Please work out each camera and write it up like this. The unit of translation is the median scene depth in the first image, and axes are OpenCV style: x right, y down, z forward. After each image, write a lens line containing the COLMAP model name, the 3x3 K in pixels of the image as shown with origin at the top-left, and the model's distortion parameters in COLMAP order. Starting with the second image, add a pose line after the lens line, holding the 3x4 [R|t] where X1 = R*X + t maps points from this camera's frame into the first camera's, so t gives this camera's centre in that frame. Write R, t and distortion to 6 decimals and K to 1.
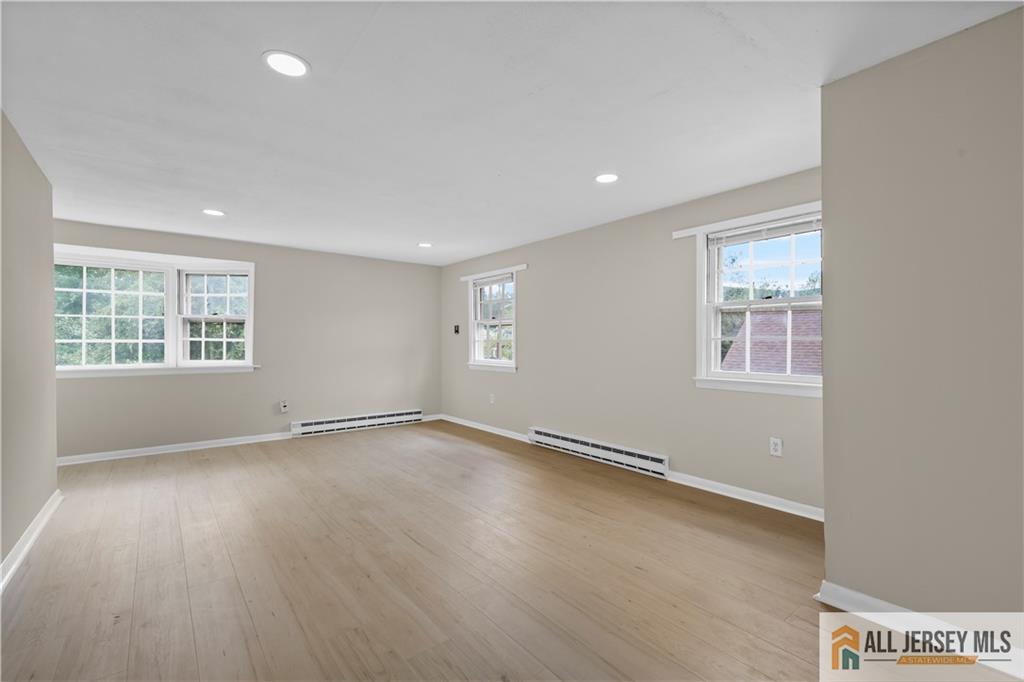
lens RADIAL K [[443.3, 0, 513.1], [0, 443.3, 344.0], [0, 0, 1]] dist [0.004798, 0.000490]
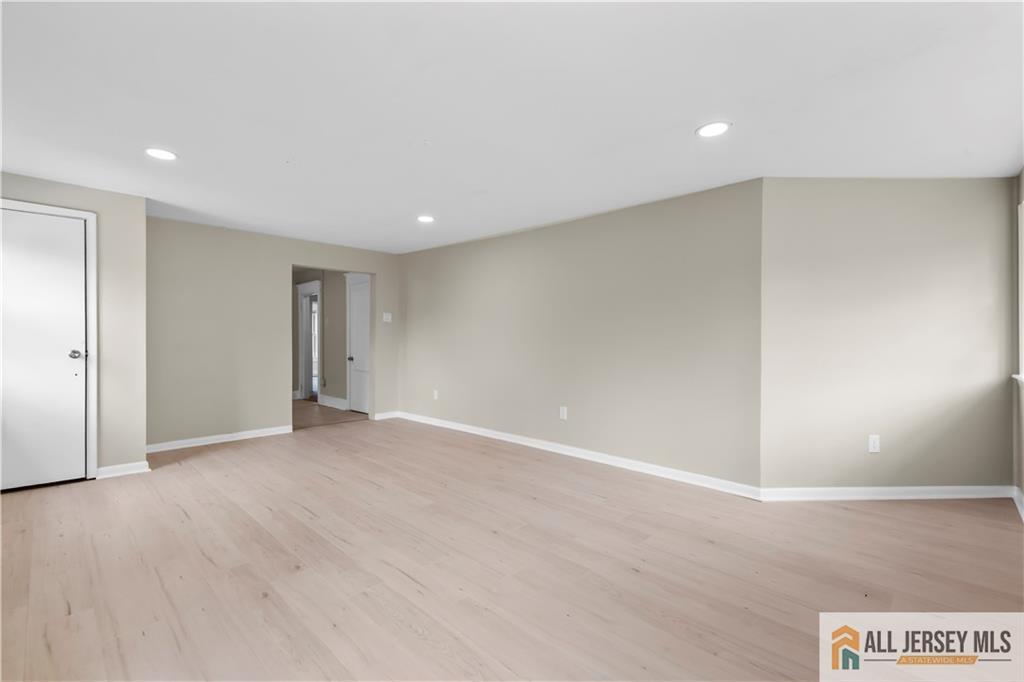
lens RADIAL K [[443.3, 0, 511.2], [0, 443.3, 339.9], [0, 0, 1]] dist [0.004798, 0.000490]
pose [[-0.992864, 0.001763, -0.119236, -0.426249], [0.001280, 0.999991, 0.004130, 0.010965], [0.119242, 0.003948, -0.992857, 2.122285]]
